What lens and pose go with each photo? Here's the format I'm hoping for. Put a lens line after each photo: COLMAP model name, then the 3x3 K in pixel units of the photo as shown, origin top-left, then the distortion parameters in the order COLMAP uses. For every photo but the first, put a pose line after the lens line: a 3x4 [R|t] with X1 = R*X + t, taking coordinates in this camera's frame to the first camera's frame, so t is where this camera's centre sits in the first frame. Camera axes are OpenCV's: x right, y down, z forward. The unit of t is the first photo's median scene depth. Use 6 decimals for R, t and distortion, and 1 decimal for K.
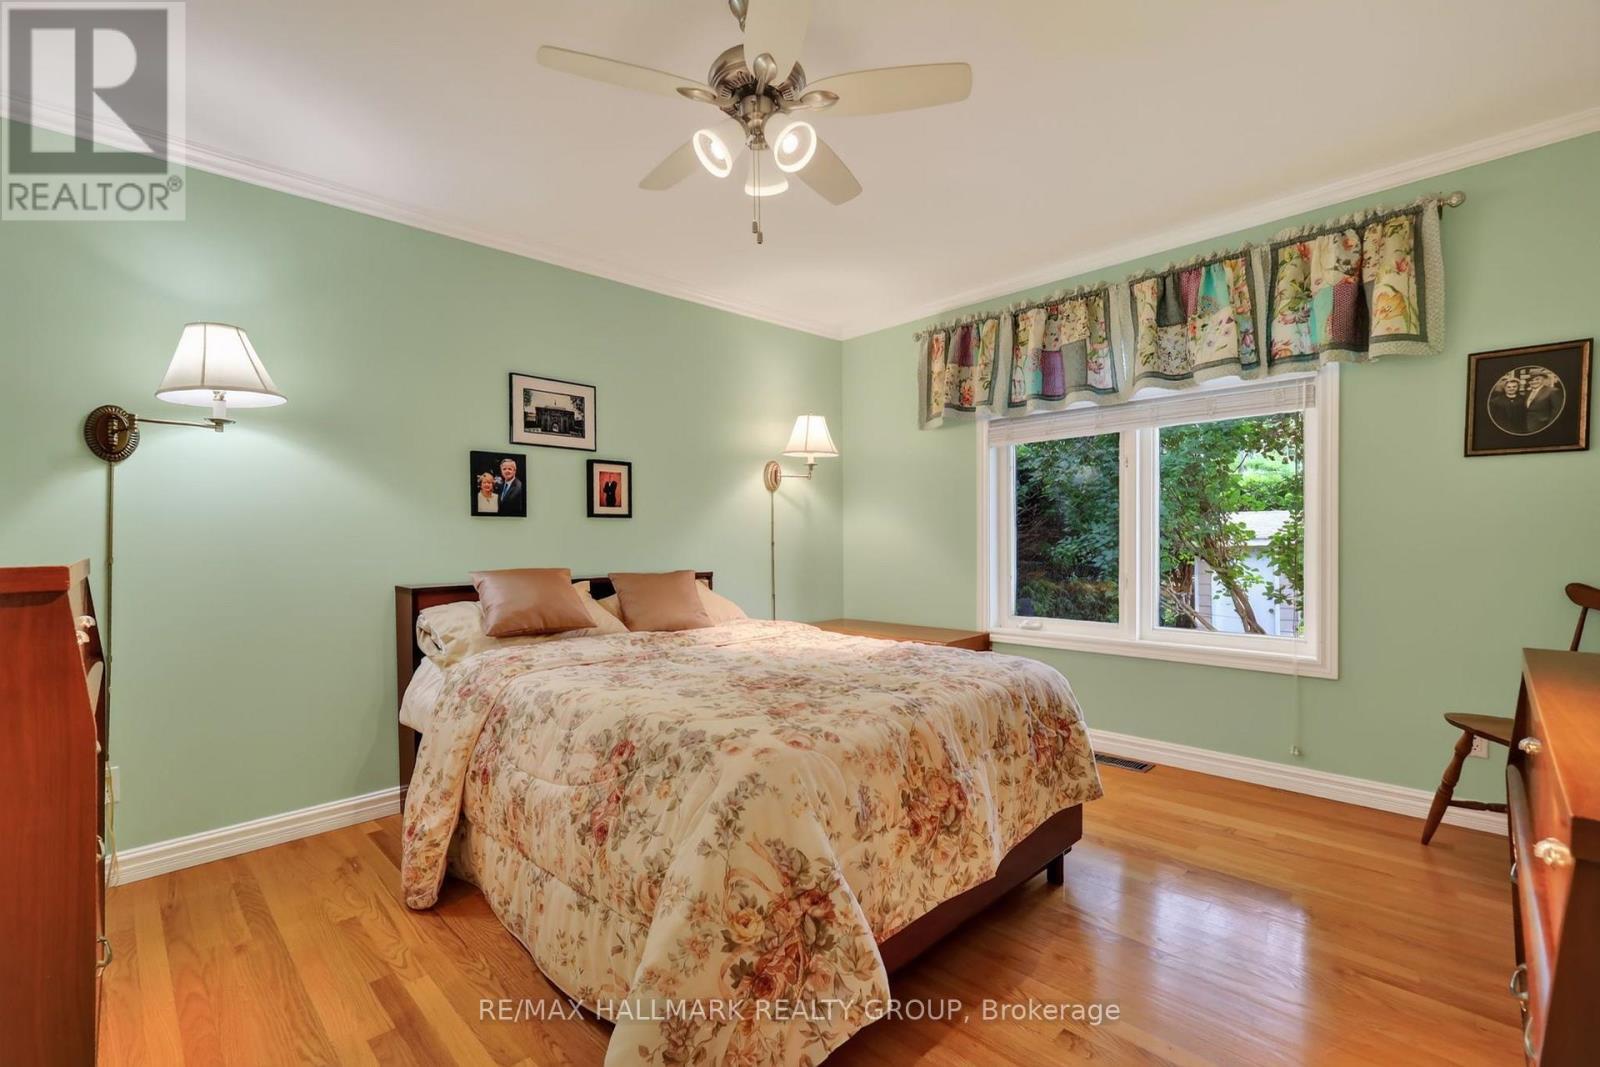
lens RADIAL K [[696.1, 0, 803.5], [0, 696.1, 536.0], [0, 0, 1]] dist [0.002370, 0.001067]
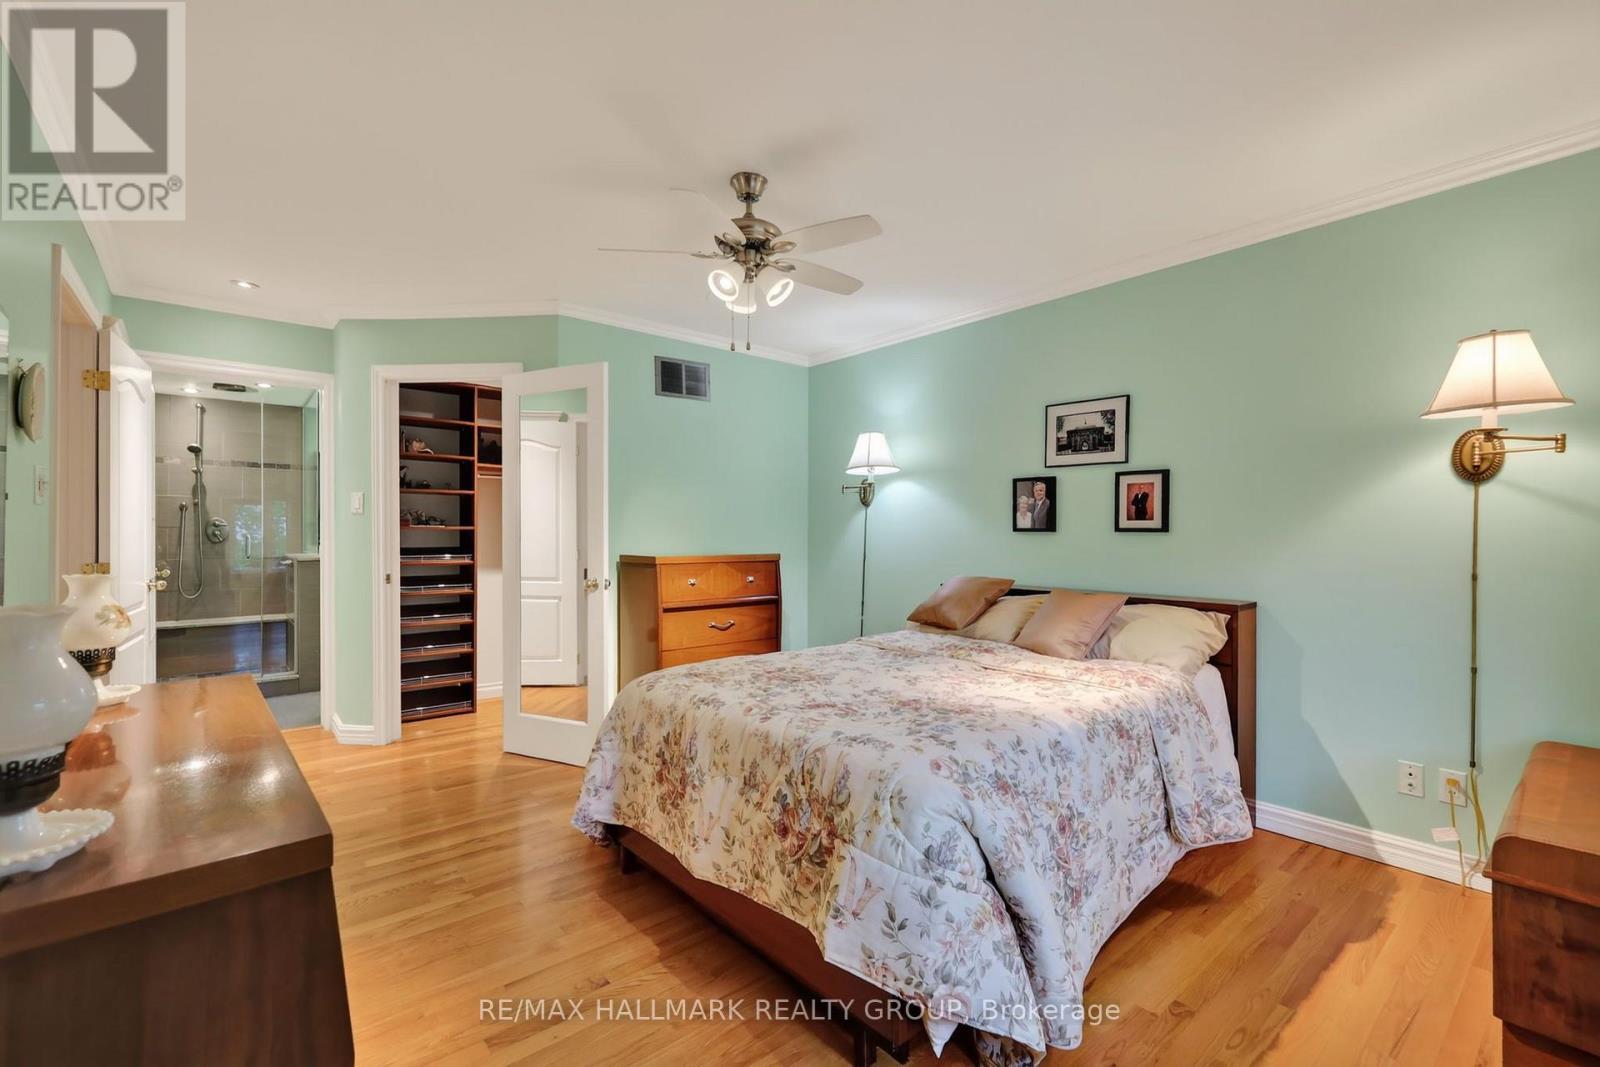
lens RADIAL K [[696.1, 0, 803.2], [0, 696.1, 531.9], [0, 0, 1]] dist [0.002370, 0.001067]
pose [[-0.048590, -0.011143, -0.998757, 0.715919], [-0.029343, 0.999522, -0.009724, -0.005048], [0.998388, 0.028834, -0.048894, 0.644415]]
